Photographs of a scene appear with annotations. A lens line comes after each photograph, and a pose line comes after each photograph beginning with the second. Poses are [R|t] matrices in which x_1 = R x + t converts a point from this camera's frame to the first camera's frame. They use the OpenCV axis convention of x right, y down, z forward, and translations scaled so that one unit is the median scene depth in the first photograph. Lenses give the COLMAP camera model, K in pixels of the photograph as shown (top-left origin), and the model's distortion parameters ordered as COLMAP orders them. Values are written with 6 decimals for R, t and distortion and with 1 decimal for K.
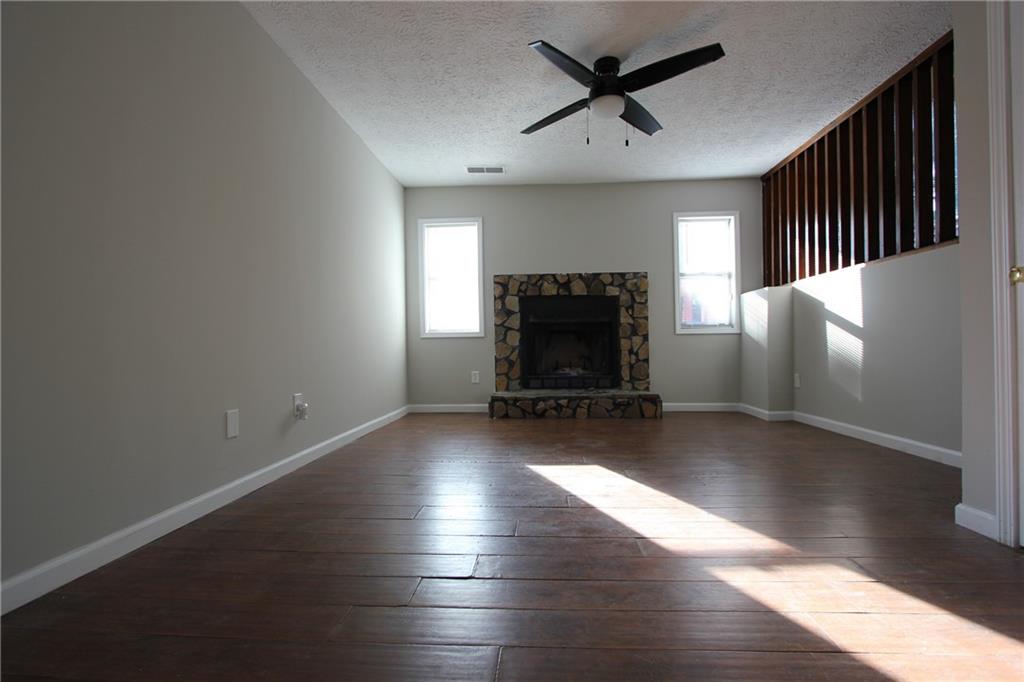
lens RADIAL K [[473.1, 0, 513.8], [0, 473.1, 348.6], [0, 0, 1]] dist [-0.015055, -0.000381]
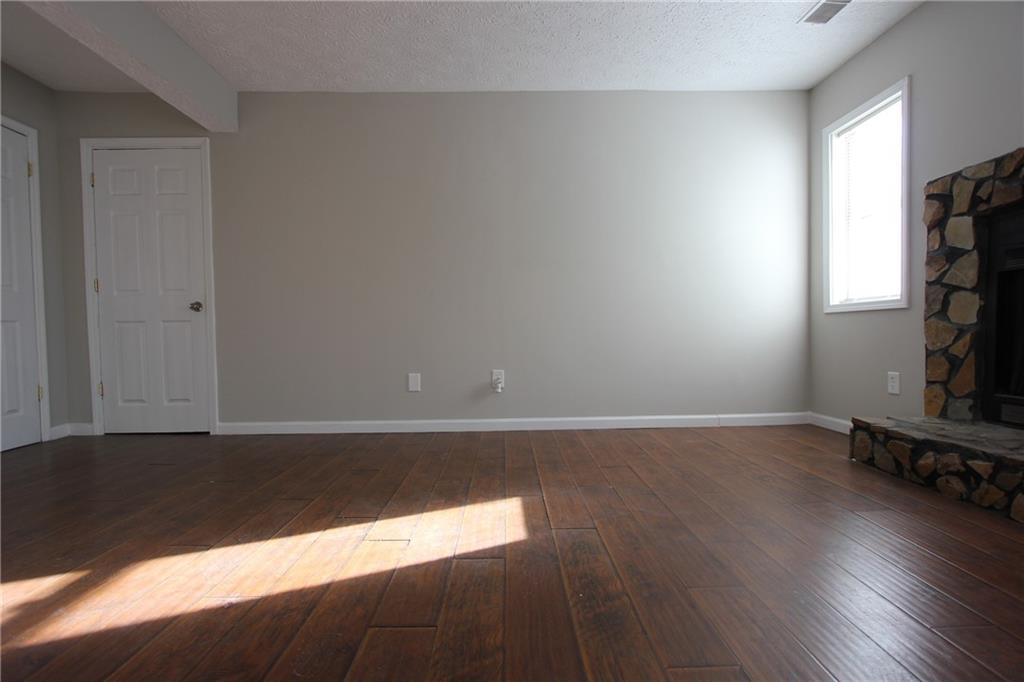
lens RADIAL K [[473.1, 0, 513.8], [0, 473.1, 348.6], [0, 0, 1]] dist [-0.015055, -0.000381]
pose [[0.080496, 0.042980, -0.995828, 0.419786], [0.010724, 0.998975, 0.043983, -0.007106], [0.996697, -0.014220, 0.079953, 0.526867]]
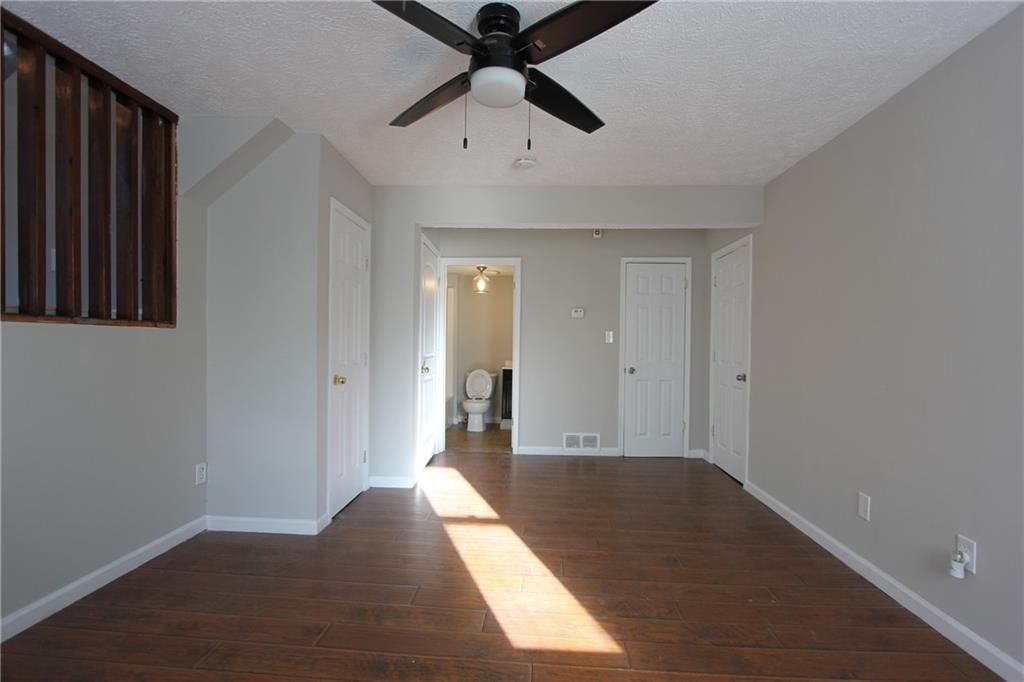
lens RADIAL K [[473.1, 0, 513.8], [0, 473.1, 348.6], [0, 0, 1]] dist [-0.015055, -0.000381]
pose [[-0.999816, 0.002627, 0.019026, 0.091877], [0.002856, 0.999924, 0.011997, -0.100797], [-0.018993, 0.012049, -0.999747, 0.929312]]
